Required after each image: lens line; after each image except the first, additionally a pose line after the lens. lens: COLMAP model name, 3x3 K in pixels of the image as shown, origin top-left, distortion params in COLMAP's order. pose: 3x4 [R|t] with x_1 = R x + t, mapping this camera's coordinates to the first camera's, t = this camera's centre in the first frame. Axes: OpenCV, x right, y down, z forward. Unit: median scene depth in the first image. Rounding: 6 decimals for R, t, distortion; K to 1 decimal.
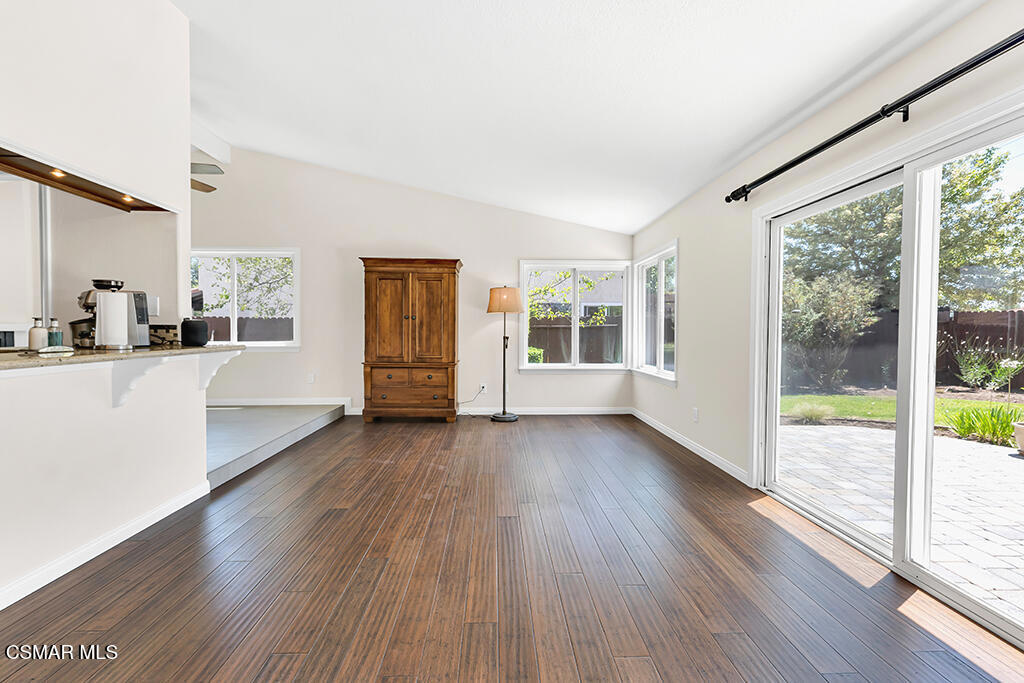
lens RADIAL K [[461.8, 0, 507.4], [0, 461.8, 339.3], [0, 0, 1]] dist [0.002896, 0.000201]
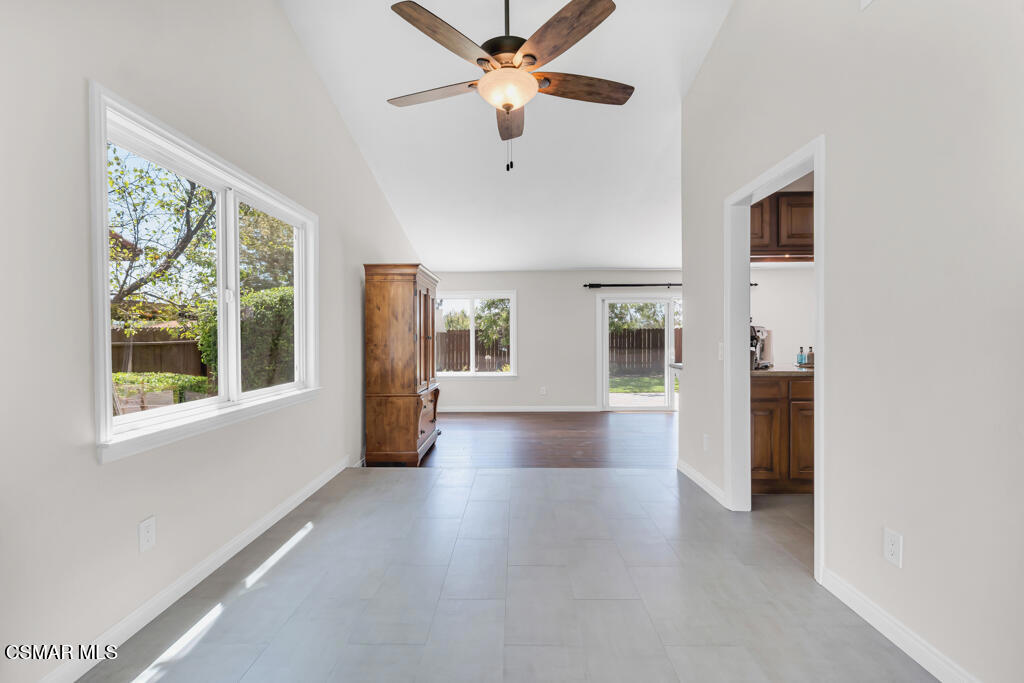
lens RADIAL K [[461.8, 0, 512.8], [0, 461.8, 341.8], [0, 0, 1]] dist [0.002896, 0.000201]
pose [[0.034335, -0.014147, 0.999310, -1.070357], [0.023547, 0.999634, 0.013342, -0.045415], [-0.999133, 0.023073, 0.034655, 0.787710]]
